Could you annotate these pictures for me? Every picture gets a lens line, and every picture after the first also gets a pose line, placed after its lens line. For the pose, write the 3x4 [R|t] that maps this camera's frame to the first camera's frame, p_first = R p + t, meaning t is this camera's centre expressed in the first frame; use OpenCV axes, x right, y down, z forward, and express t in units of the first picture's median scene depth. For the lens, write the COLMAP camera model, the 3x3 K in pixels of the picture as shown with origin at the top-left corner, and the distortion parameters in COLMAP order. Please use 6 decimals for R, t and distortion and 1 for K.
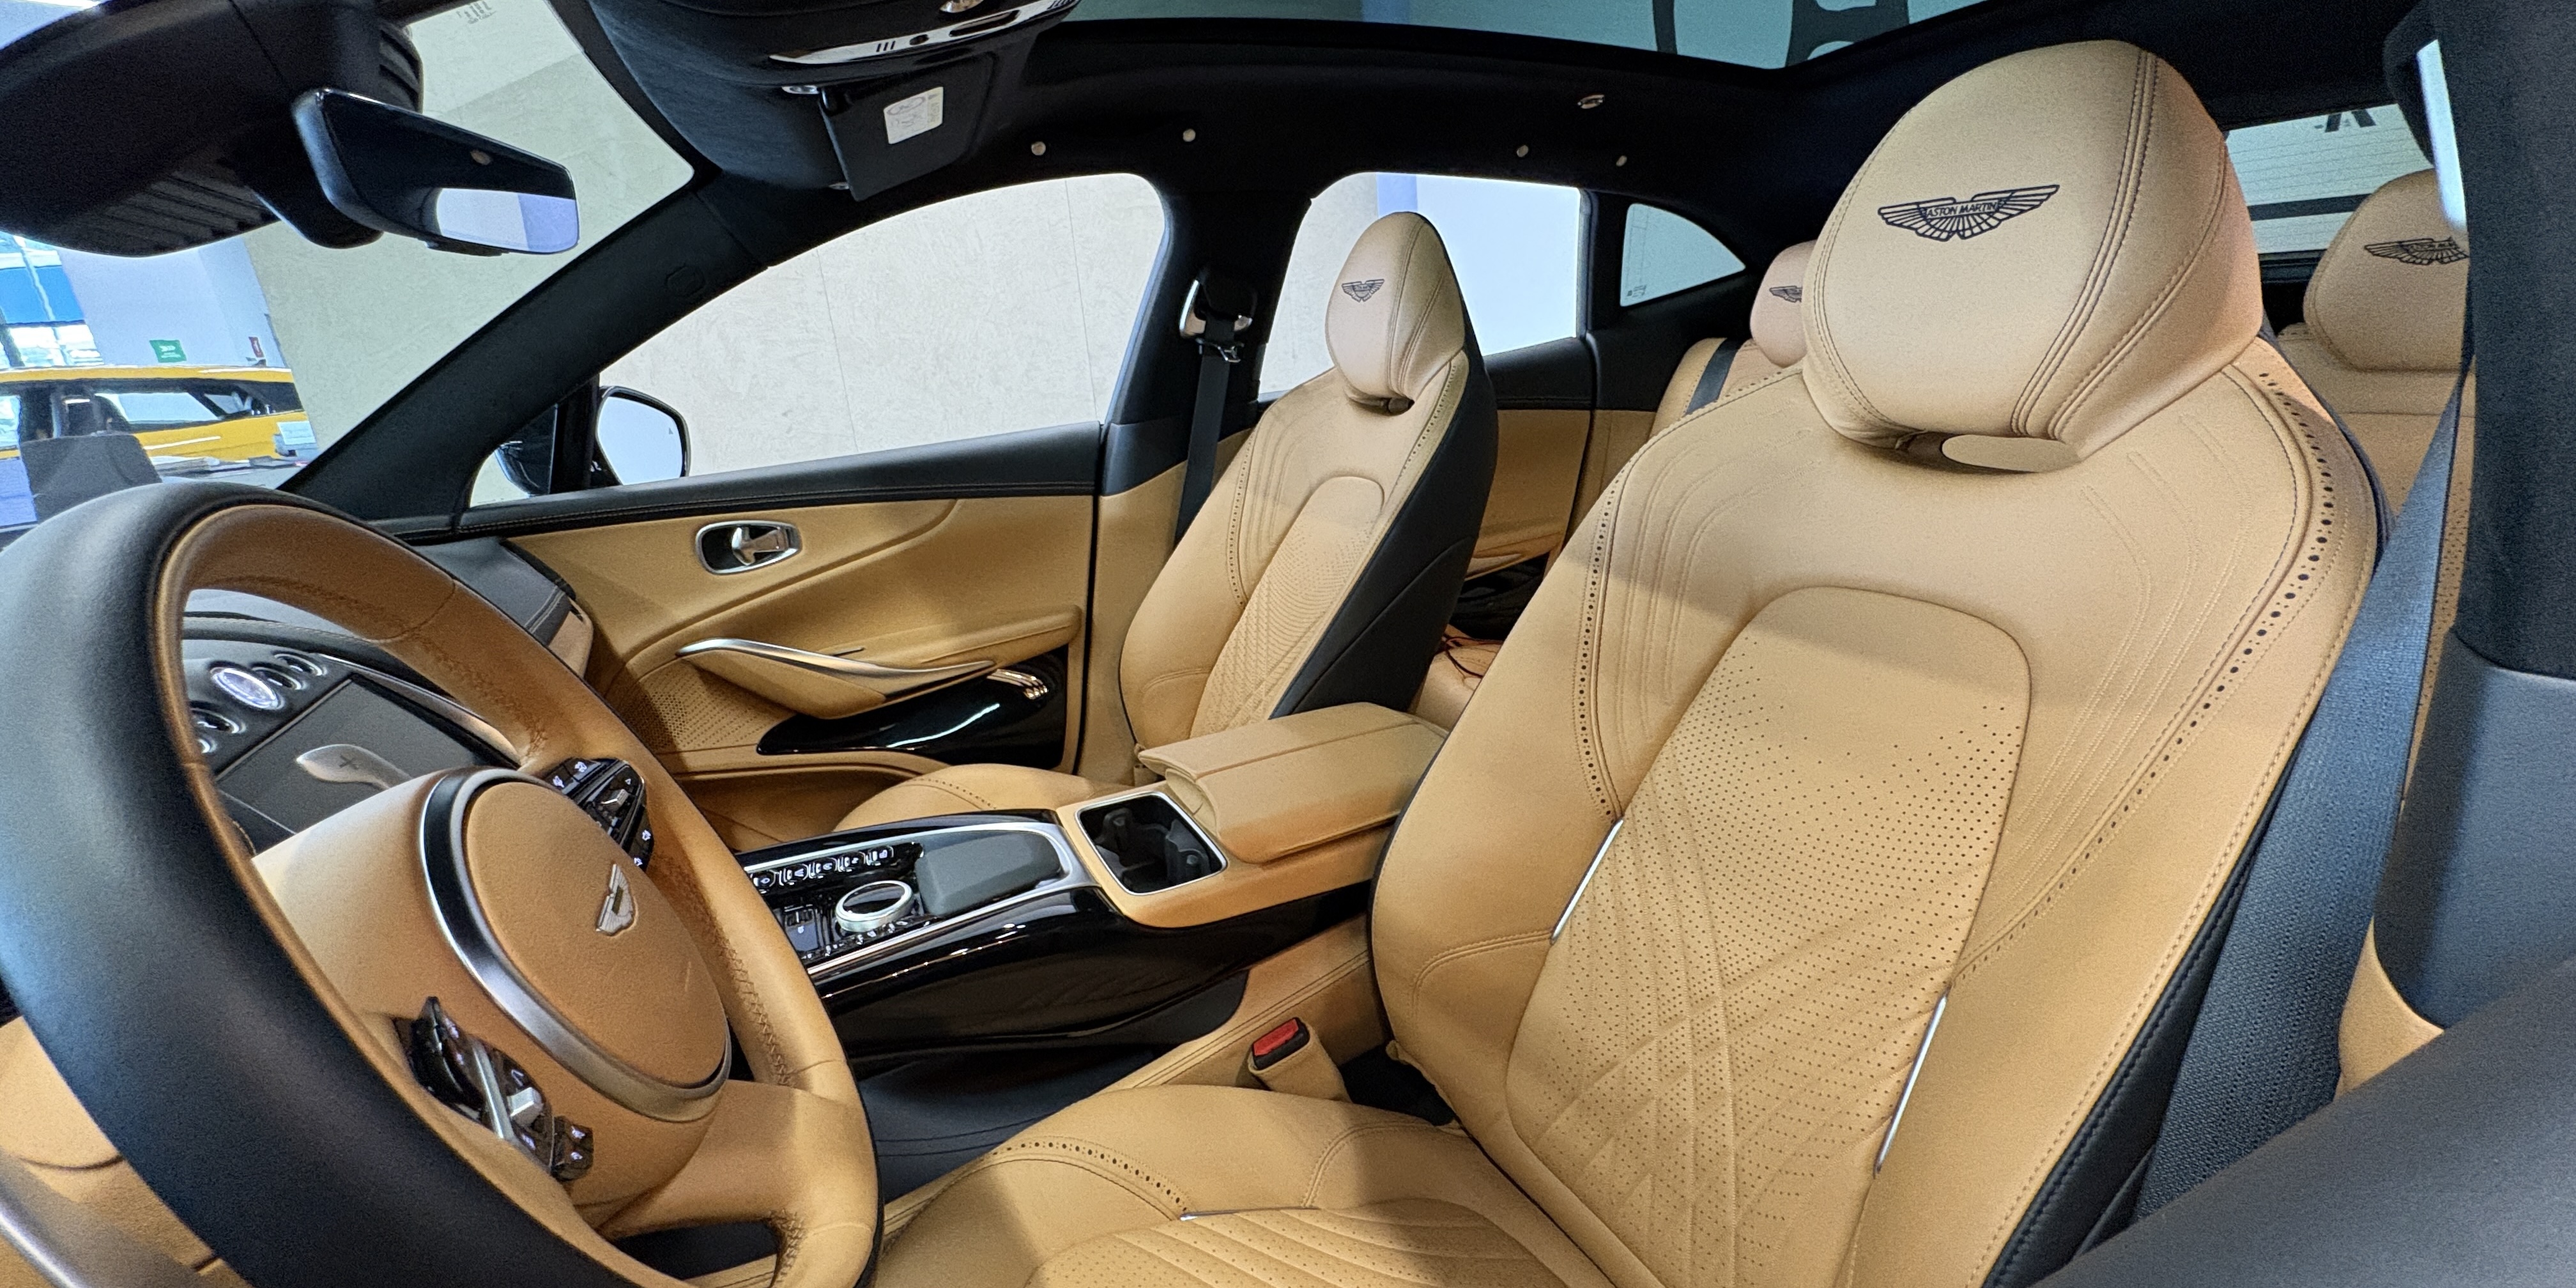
lens RADIAL K [[1014.5, 0, 1324.7], [0, 1014.5, 623.5], [0, 0, 1]] dist [0.000650, 0.000013]
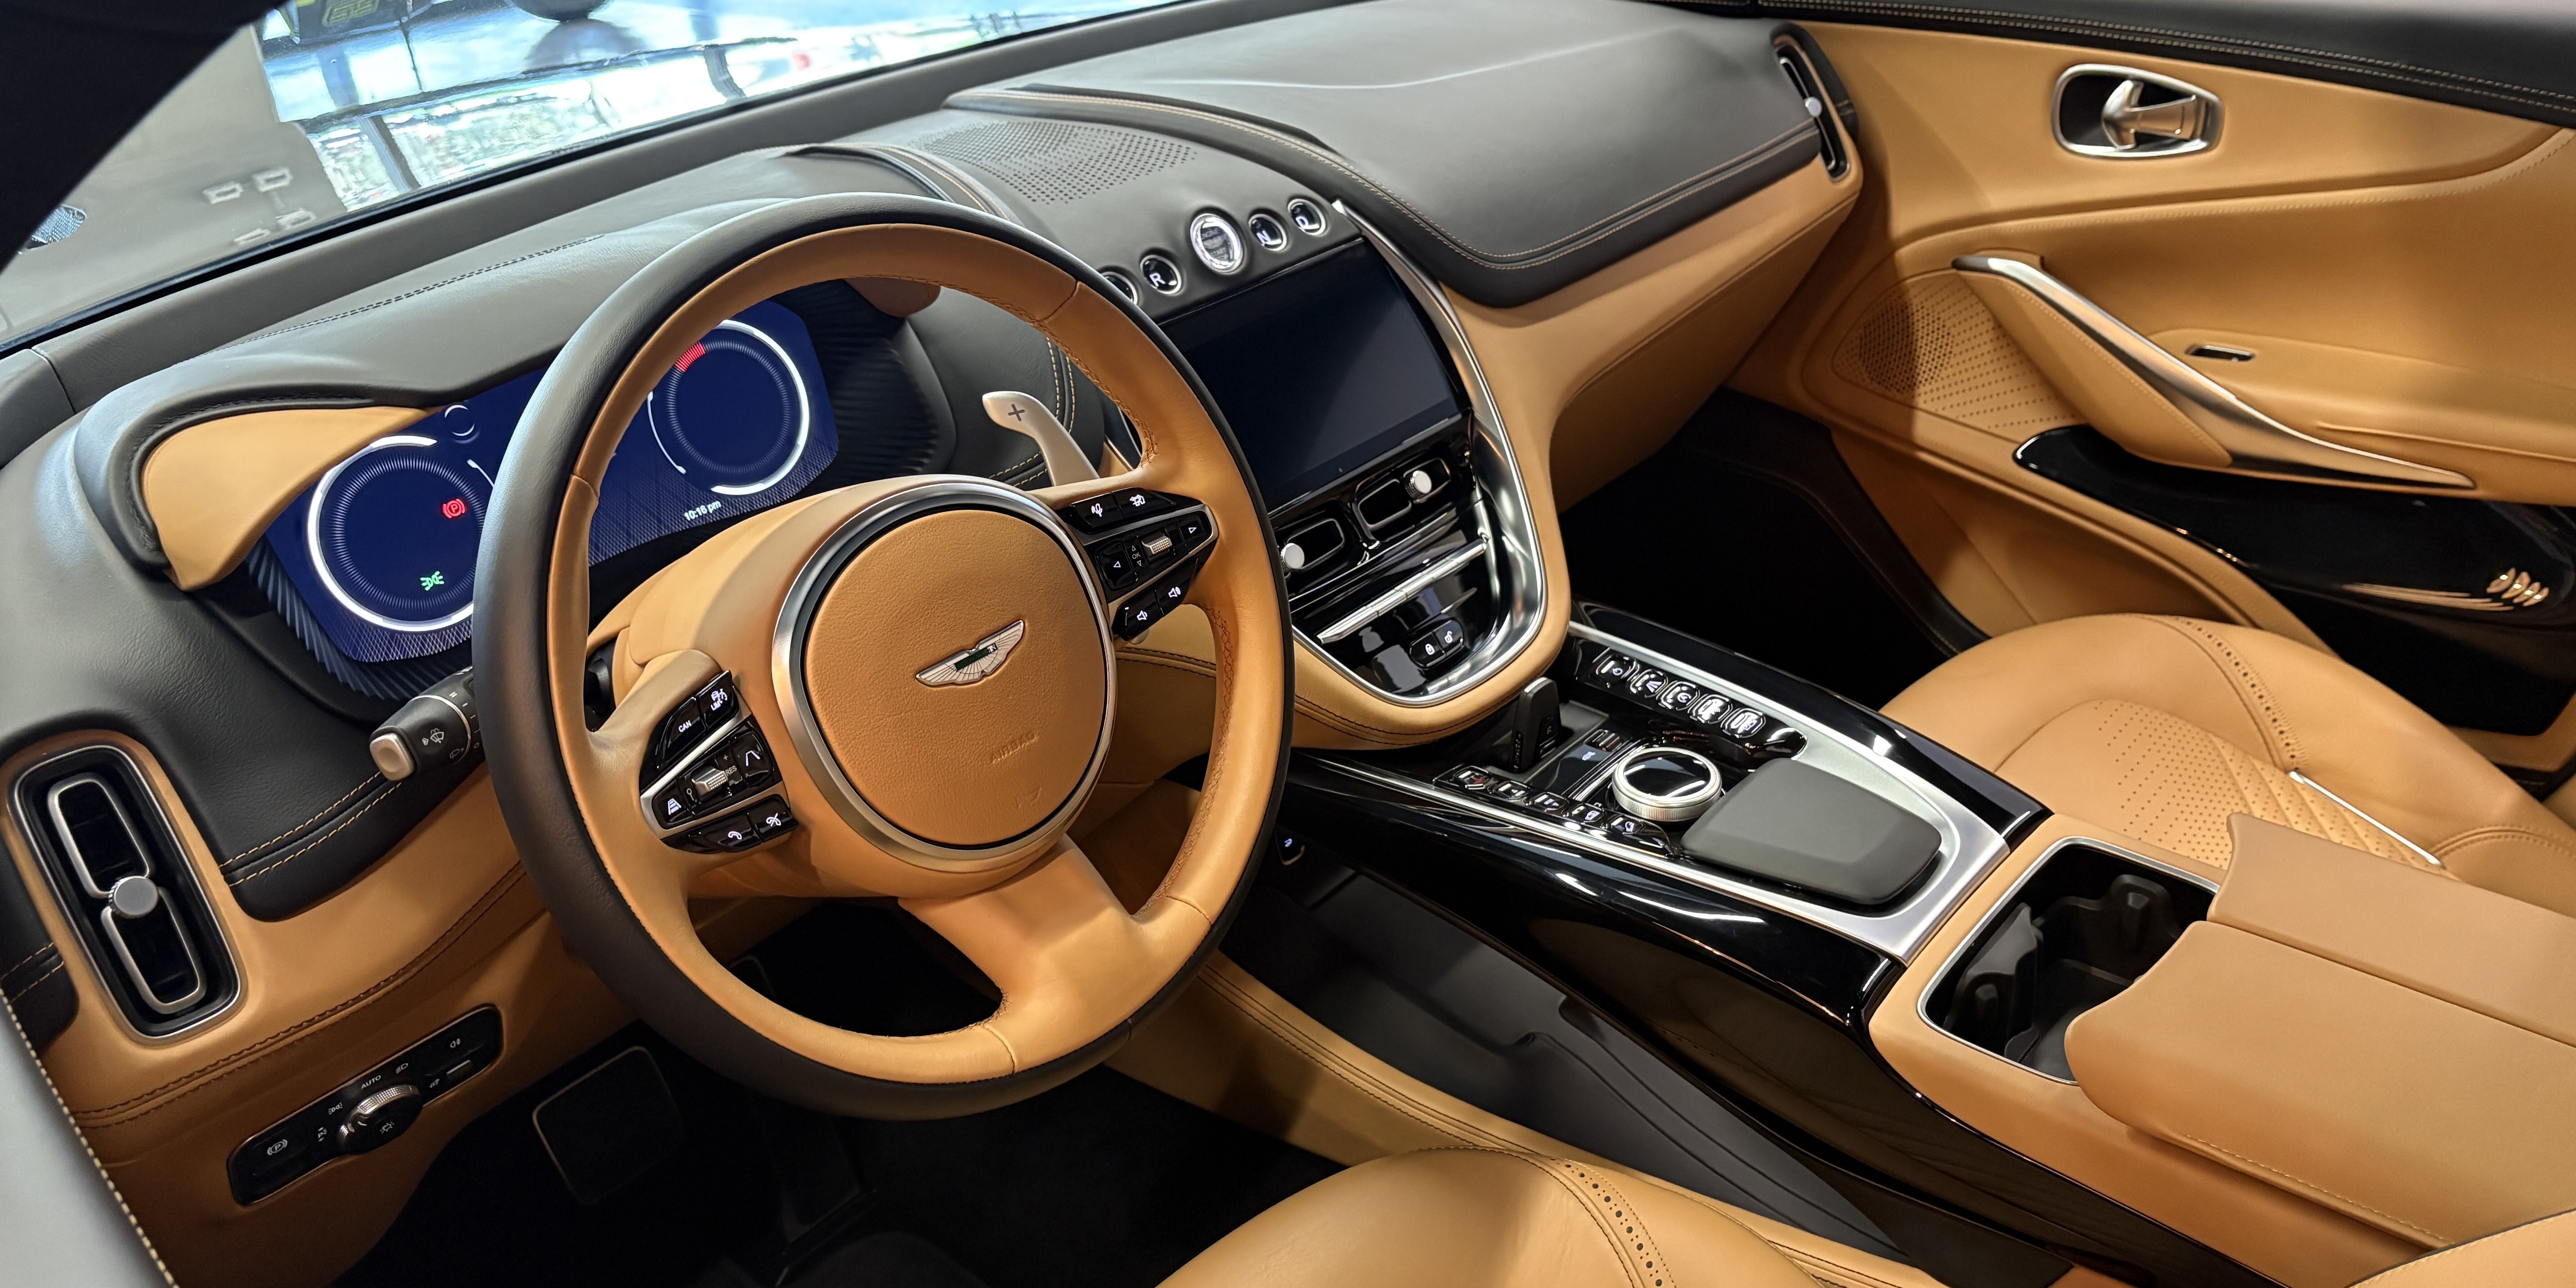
lens RADIAL K [[1971.4, 0, 1264.3], [0, 1971.4, 638.7], [0, 0, 1]] dist [0.016593, -0.000309]
pose [[0.396647, 0.481014, -0.781855, 0.338538], [-0.249907, 0.876133, 0.412235, -0.221928], [0.883299, 0.031879, 0.467724, 0.104084]]
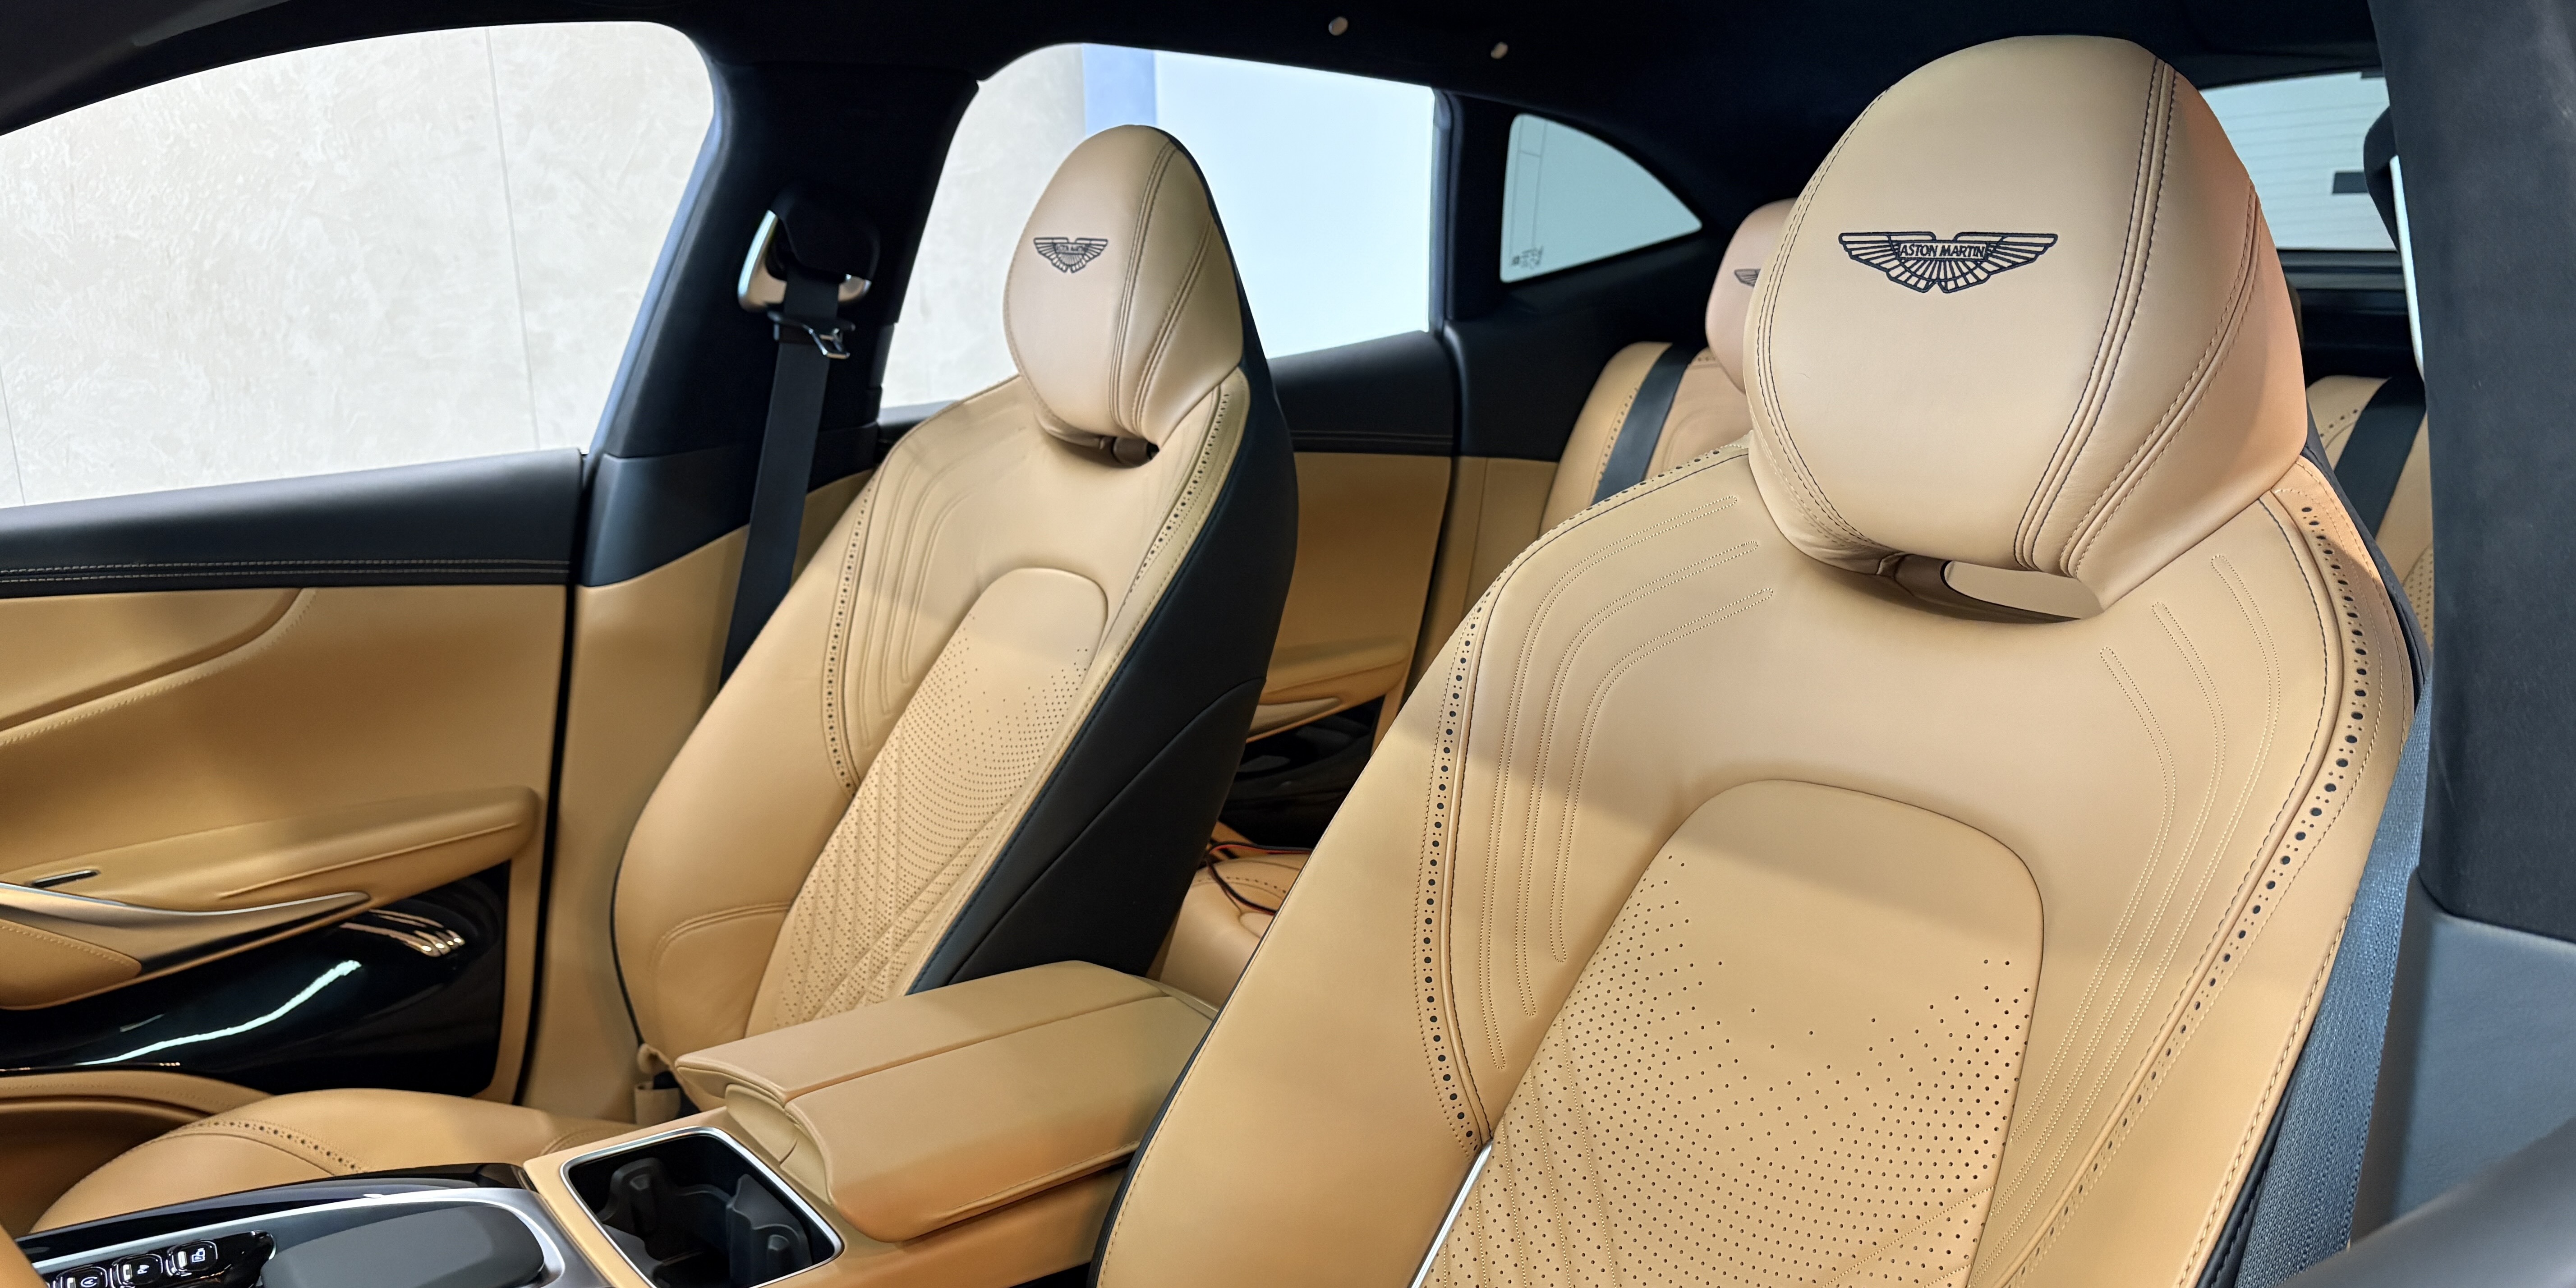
lens RADIAL K [[1935.8, 0, 1283.6], [0, 1935.8, 654.4], [0, 0, 1]] dist [0.040558, -0.029786]
pose [[0.987061, 0.011765, 0.159916, -0.023433], [0.000517, 0.997066, -0.076547, -0.014374], [-0.160347, 0.075639, 0.984158, -0.143408]]
